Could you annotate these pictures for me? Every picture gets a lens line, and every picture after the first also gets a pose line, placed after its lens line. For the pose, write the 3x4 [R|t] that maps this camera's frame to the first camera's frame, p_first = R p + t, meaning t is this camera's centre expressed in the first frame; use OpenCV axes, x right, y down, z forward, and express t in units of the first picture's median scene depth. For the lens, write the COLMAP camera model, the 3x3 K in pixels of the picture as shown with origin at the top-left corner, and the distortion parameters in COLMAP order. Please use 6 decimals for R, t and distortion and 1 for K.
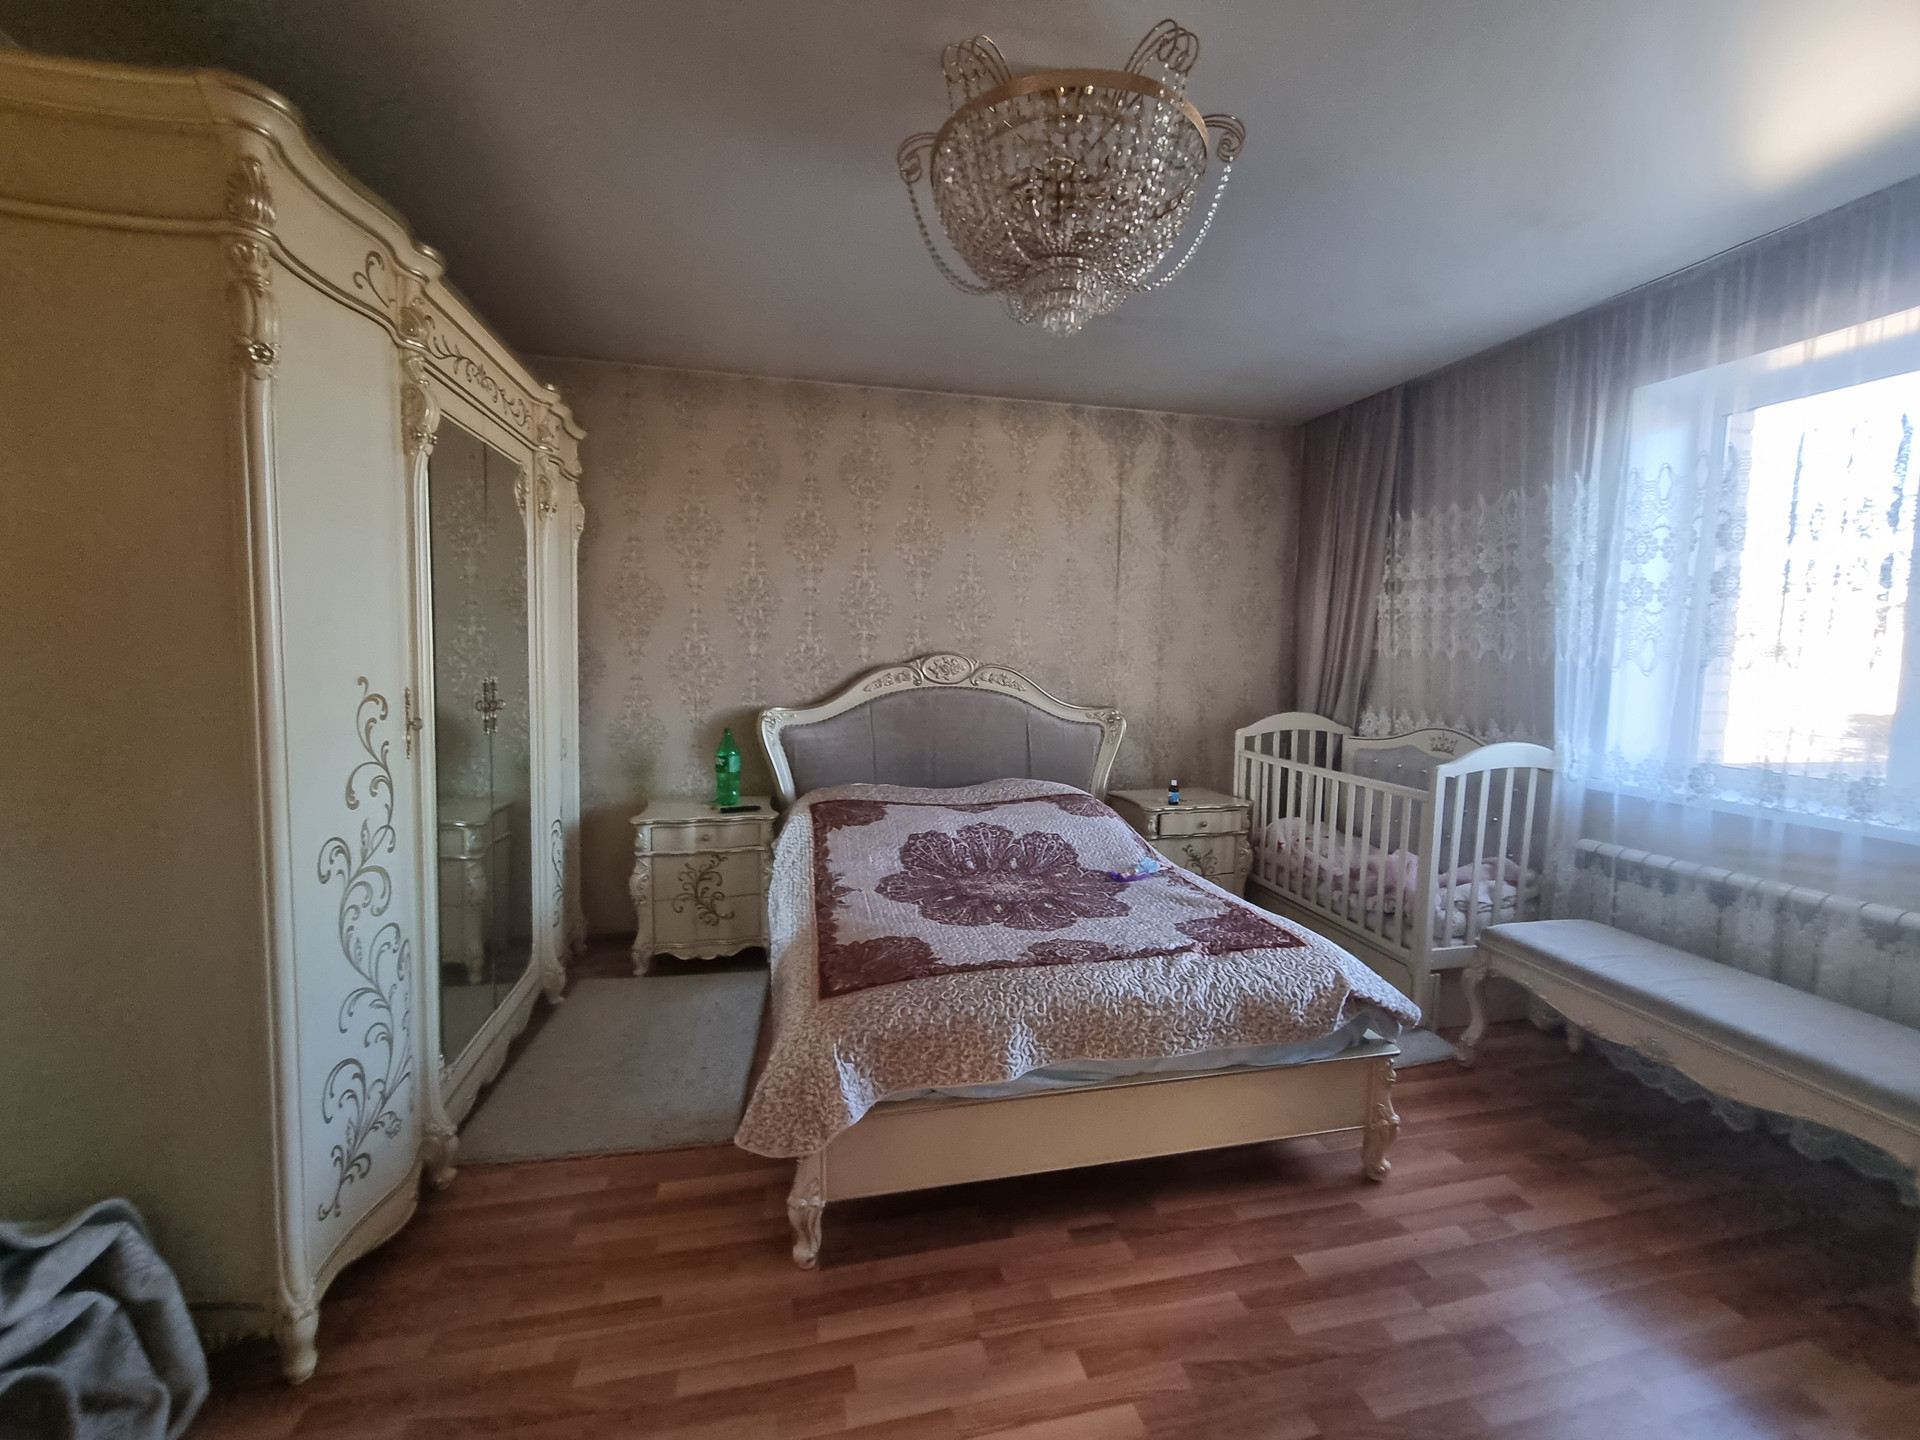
lens RADIAL K [[784.9, 0, 963.8], [0, 784.9, 716.4], [0, 0, 1]] dist [-0.008176, 0.000051]
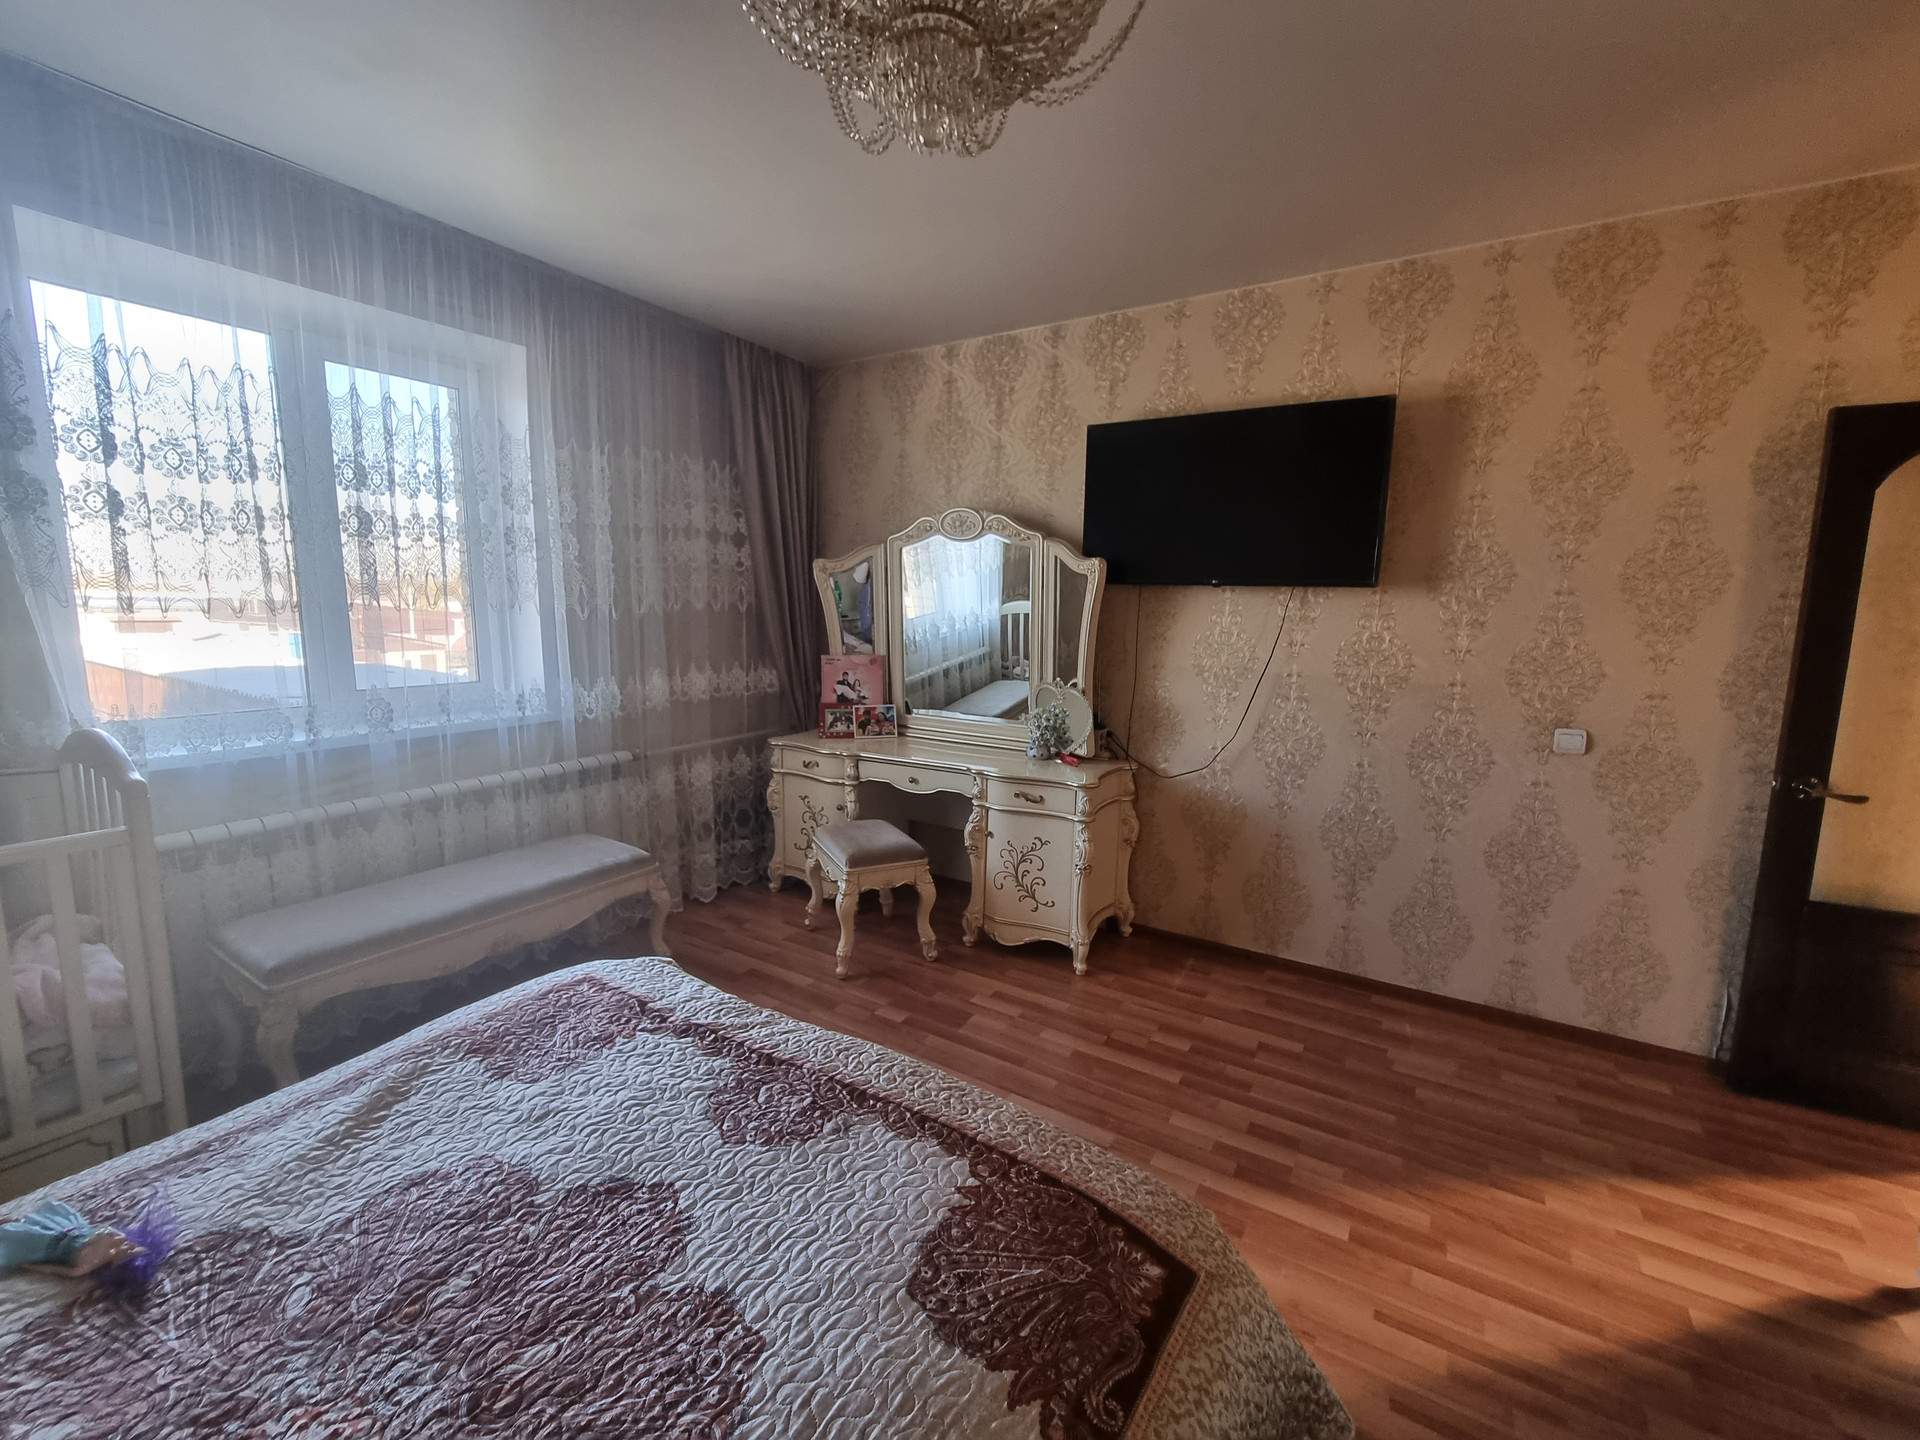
lens RADIAL K [[784.9, 0, 961.1], [0, 784.9, 717.2], [0, 0, 1]] dist [-0.008176, 0.000051]
pose [[-0.708940, -0.124040, 0.694276, -0.340747], [0.031872, 0.977772, 0.207235, -0.114254], [-0.704549, 0.169045, -0.689228, 1.221421]]
